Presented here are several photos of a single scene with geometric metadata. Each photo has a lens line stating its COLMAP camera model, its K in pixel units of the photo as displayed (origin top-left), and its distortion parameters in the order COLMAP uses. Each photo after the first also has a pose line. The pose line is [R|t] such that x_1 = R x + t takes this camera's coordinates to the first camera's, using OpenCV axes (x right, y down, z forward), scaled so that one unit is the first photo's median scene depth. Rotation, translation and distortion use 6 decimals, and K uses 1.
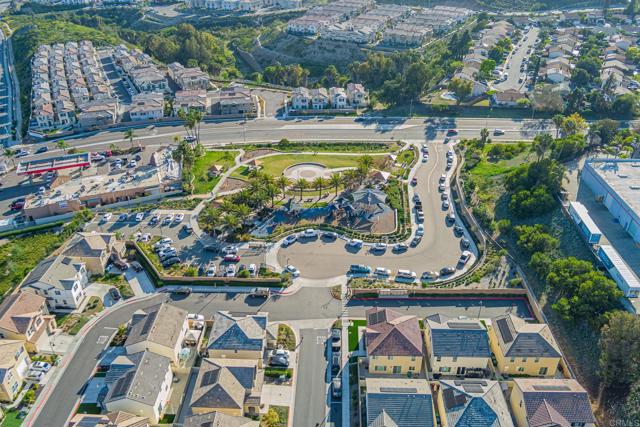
lens RADIAL K [[499.9, 0, 320.0], [0, 499.9, 213.5], [0, 0, 1]] dist [-0.056518, 0.001643]
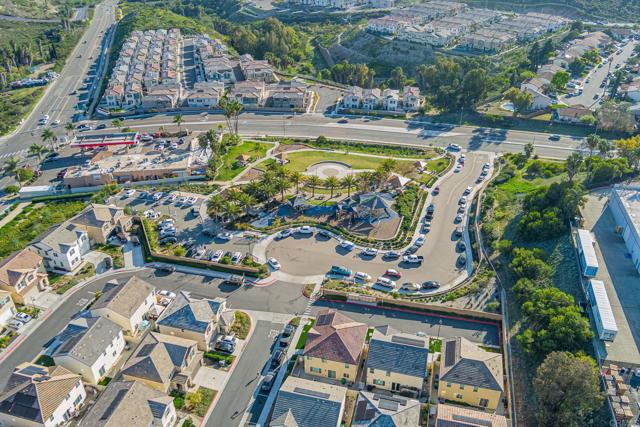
lens RADIAL K [[499.9, 0, 320.0], [0, 499.9, 213.5], [0, 0, 1]] dist [-0.056518, 0.001643]
pose [[0.977809, 0.113204, -0.176279, 0.162283], [-0.112715, 0.993545, 0.012816, -0.008436], [0.176592, 0.007337, 0.984257, 0.010864]]
